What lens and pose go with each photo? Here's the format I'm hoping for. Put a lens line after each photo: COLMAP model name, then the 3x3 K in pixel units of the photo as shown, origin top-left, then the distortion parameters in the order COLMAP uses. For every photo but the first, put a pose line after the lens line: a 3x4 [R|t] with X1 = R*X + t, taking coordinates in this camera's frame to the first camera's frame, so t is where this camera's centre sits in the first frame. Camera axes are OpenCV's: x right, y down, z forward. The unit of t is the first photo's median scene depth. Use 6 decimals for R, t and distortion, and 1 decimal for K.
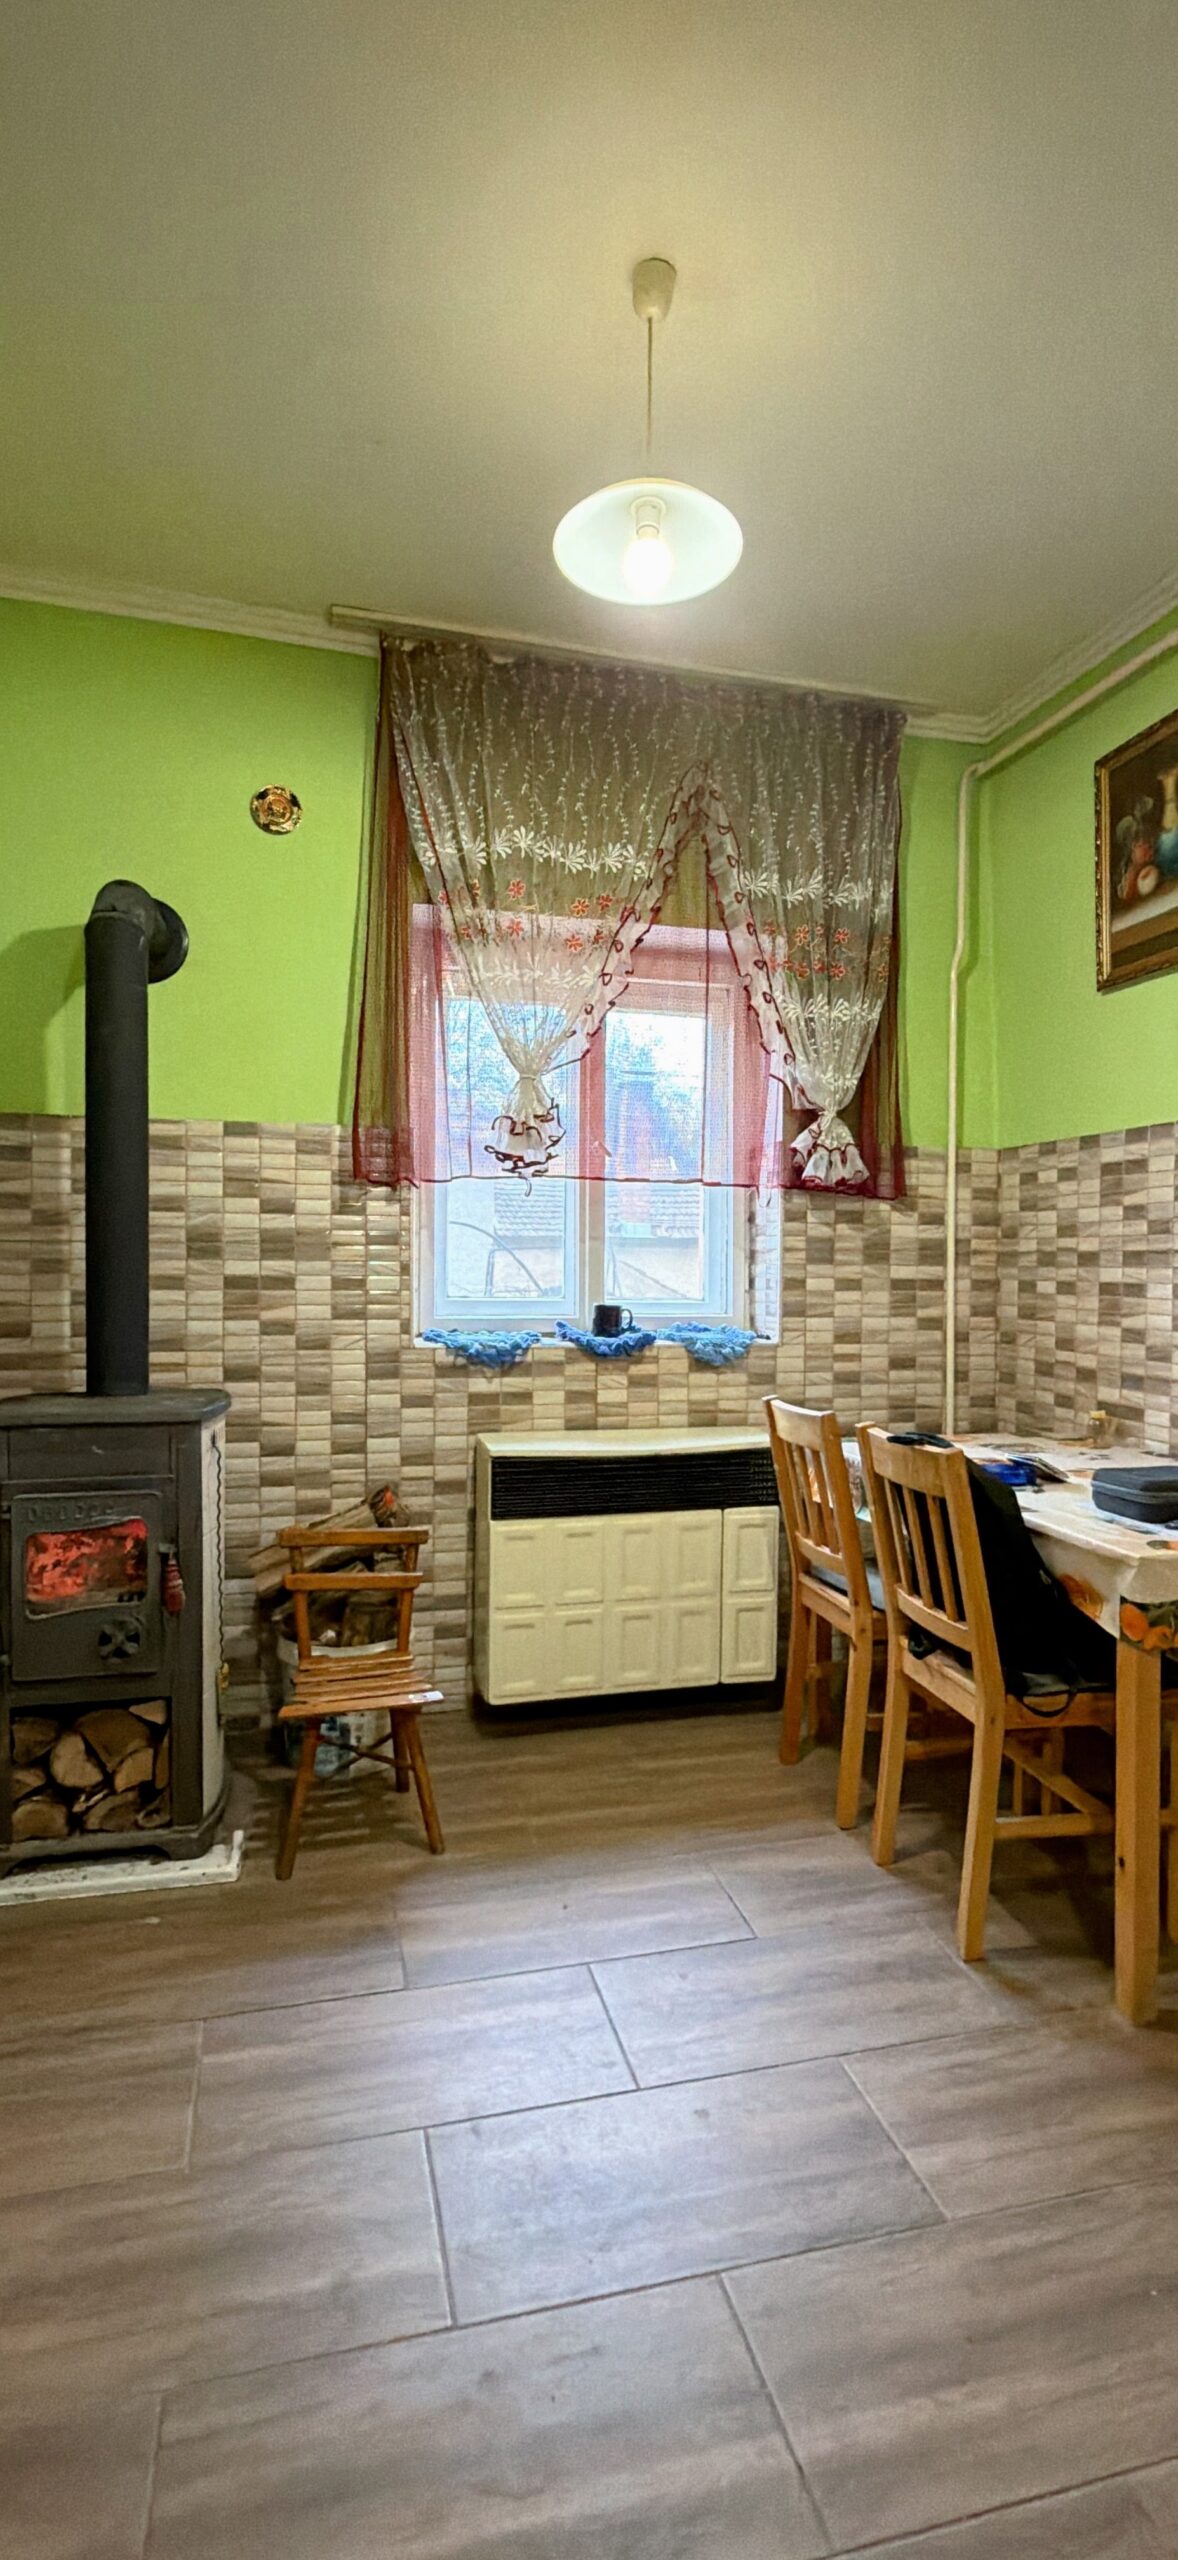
lens RADIAL K [[1162.3, 0, 589.0], [0, 1162.3, 1280.0], [0, 0, 1]] dist [-0.000463, -0.000073]
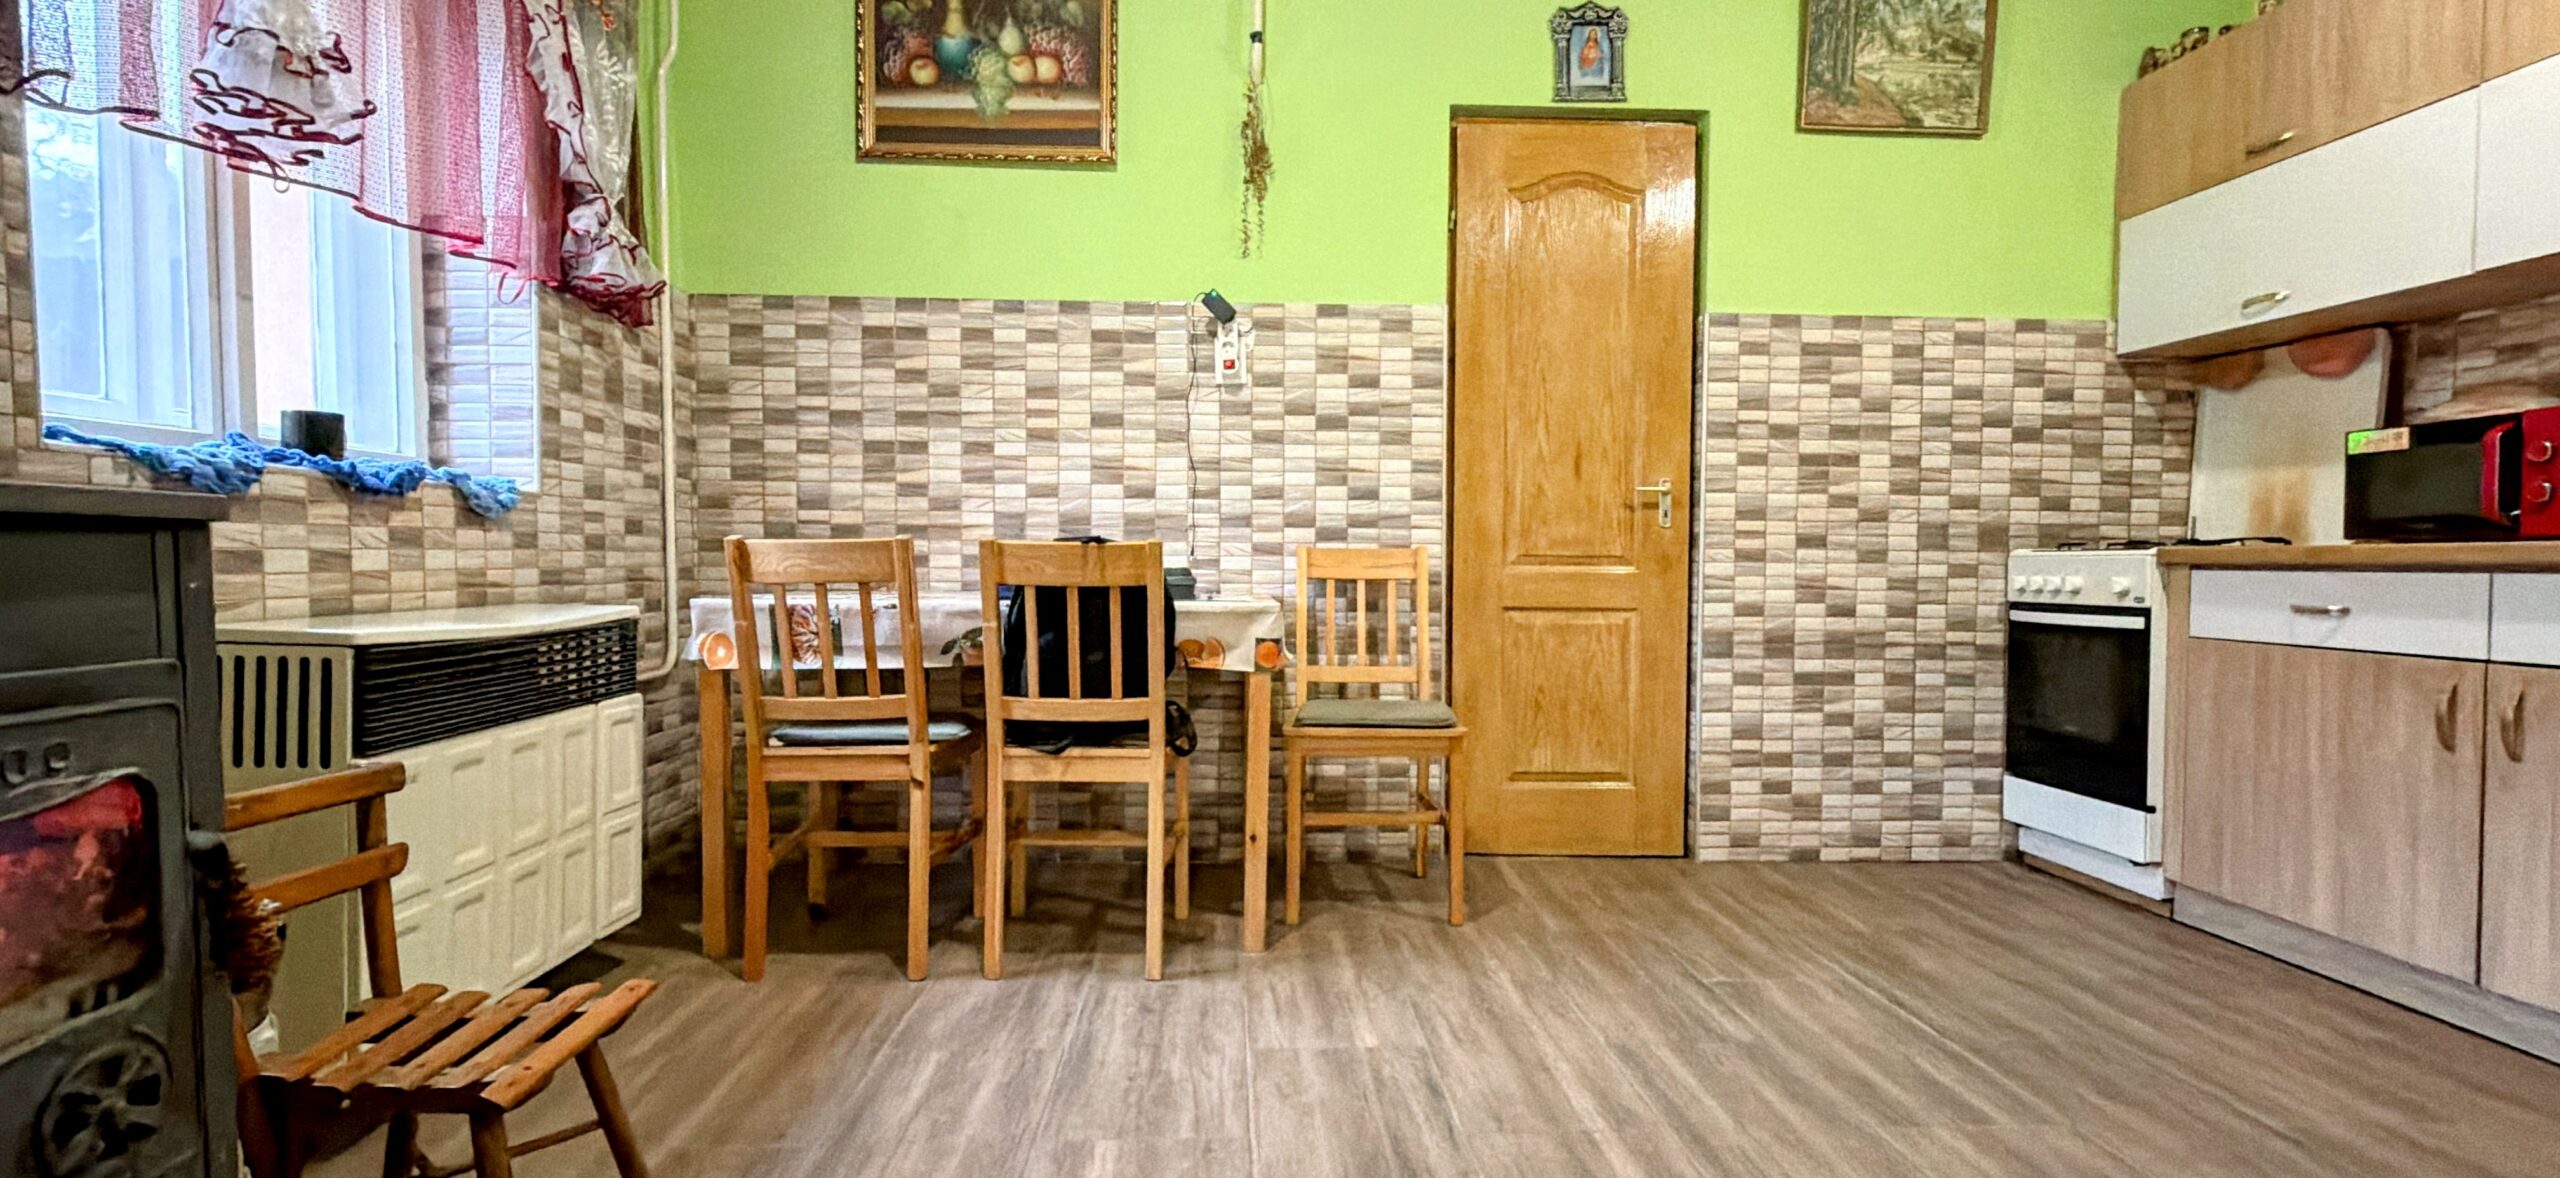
lens RADIAL K [[1162.3, 0, 1281.0], [0, 1162.3, 585.4], [0, 0, 1]] dist [-0.000463, -0.000073]
pose [[0.199880, -0.031552, 0.979312, -0.515393], [0.007685, 0.999501, 0.030633, 0.103969], [-0.979790, 0.001403, 0.200023, 0.430480]]
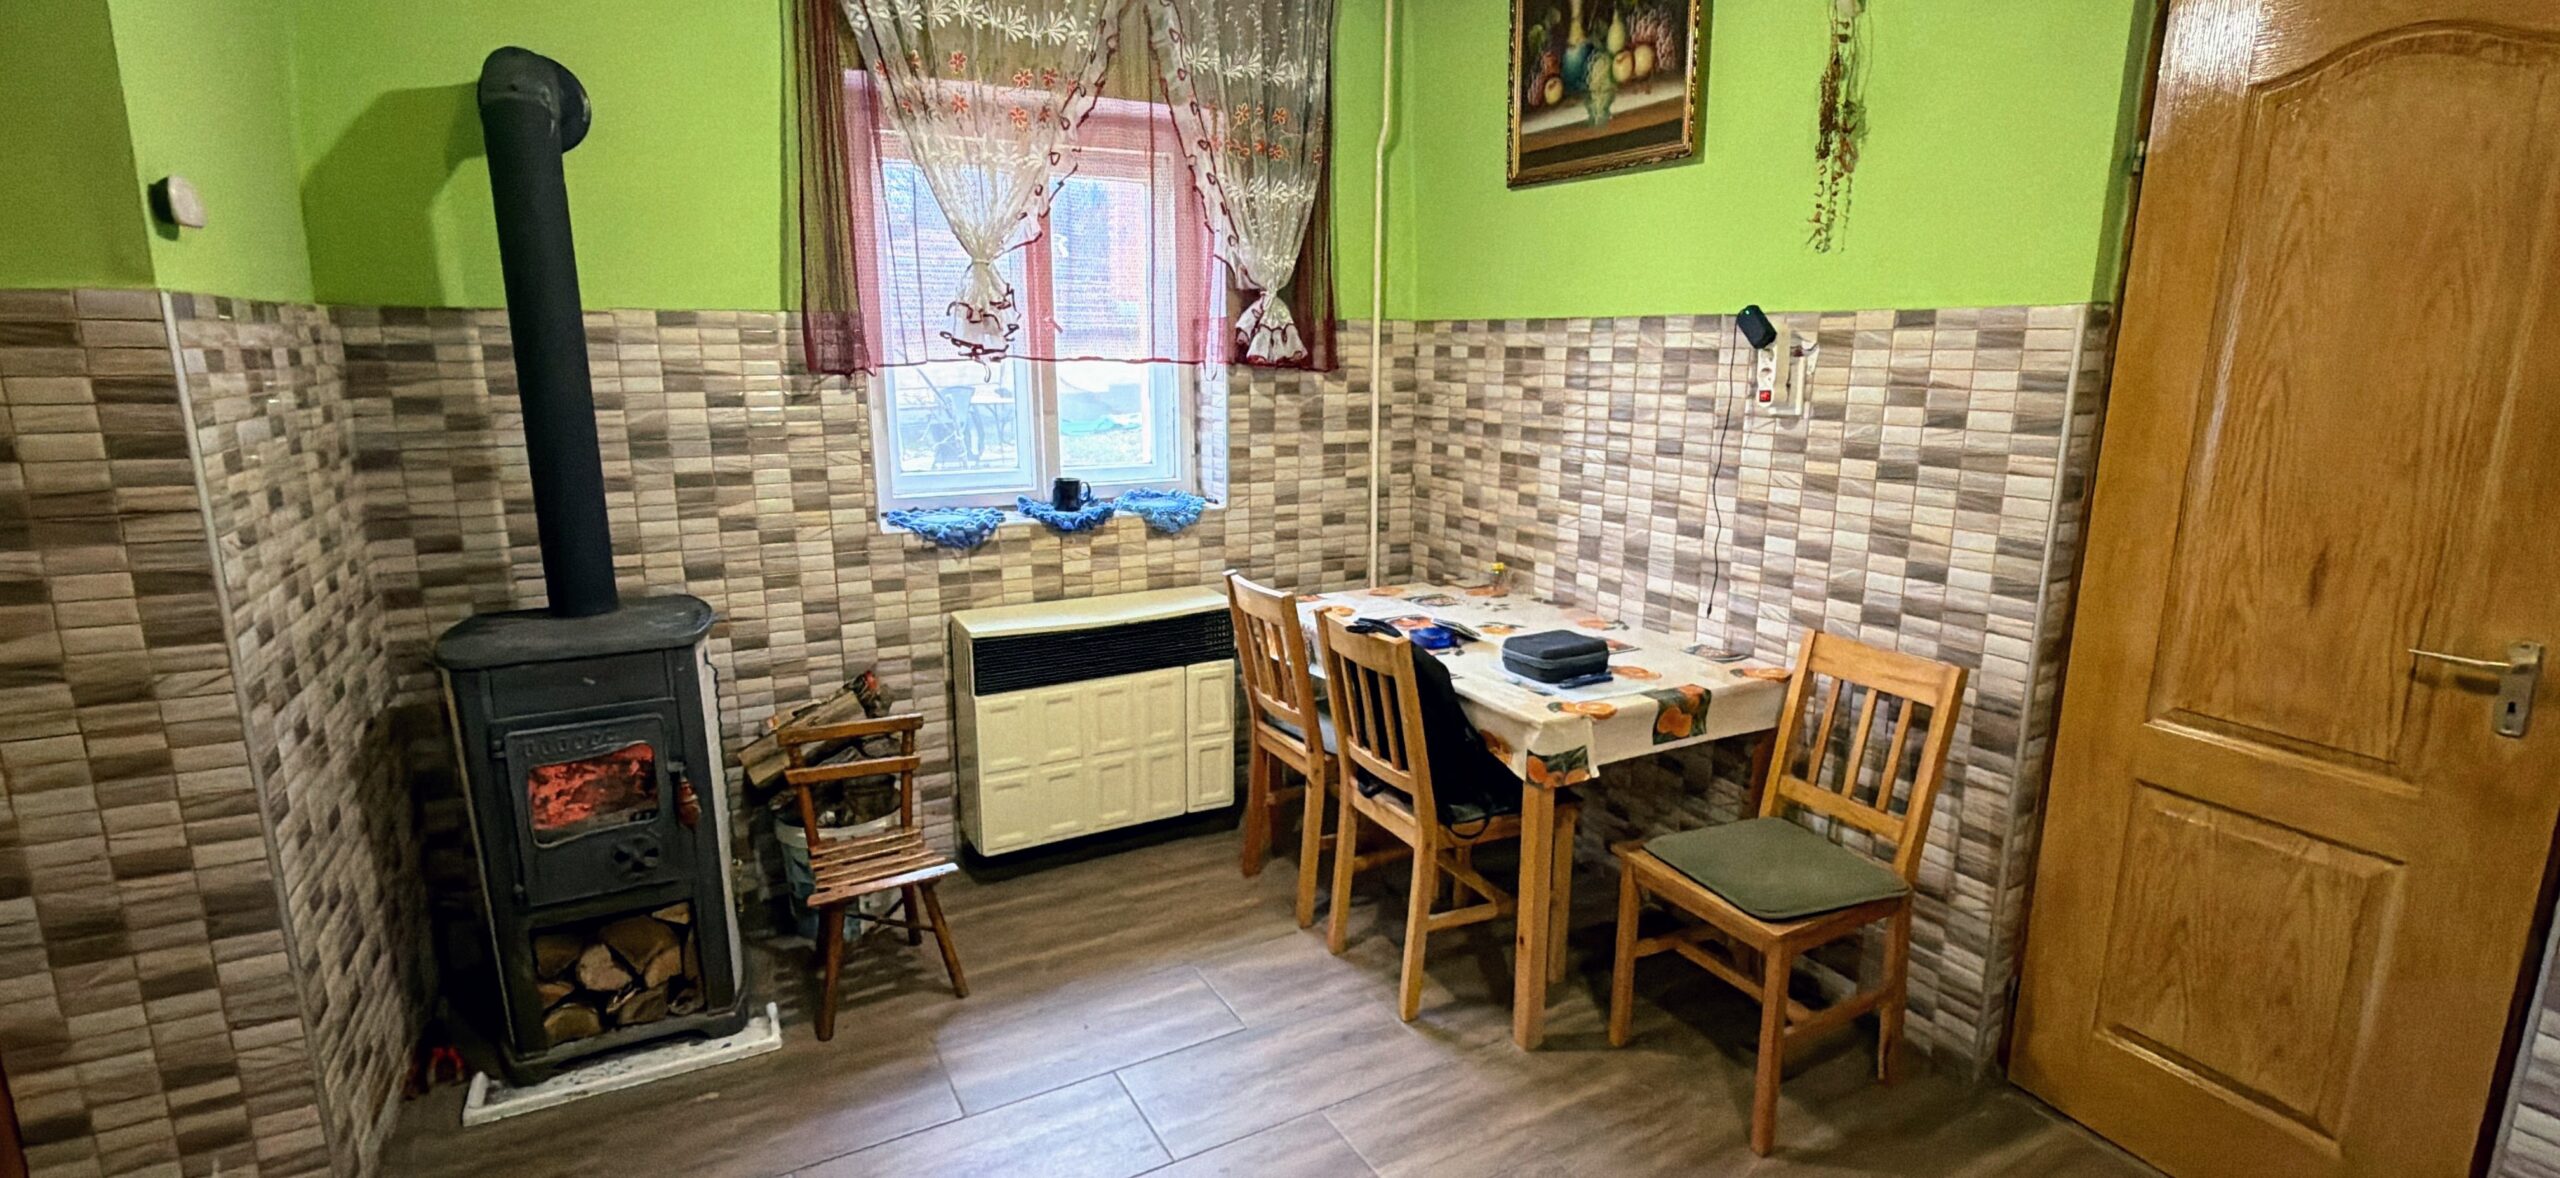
lens RADIAL K [[1162.3, 0, 1281.0], [0, 1162.3, 585.4], [0, 0, 1]] dist [-0.000463, -0.000073]
pose [[0.967020, -0.057981, 0.248013, -0.068346], [0.008632, 0.980646, 0.195599, -0.096211], [-0.254554, -0.187008, 0.948805, -0.068032]]
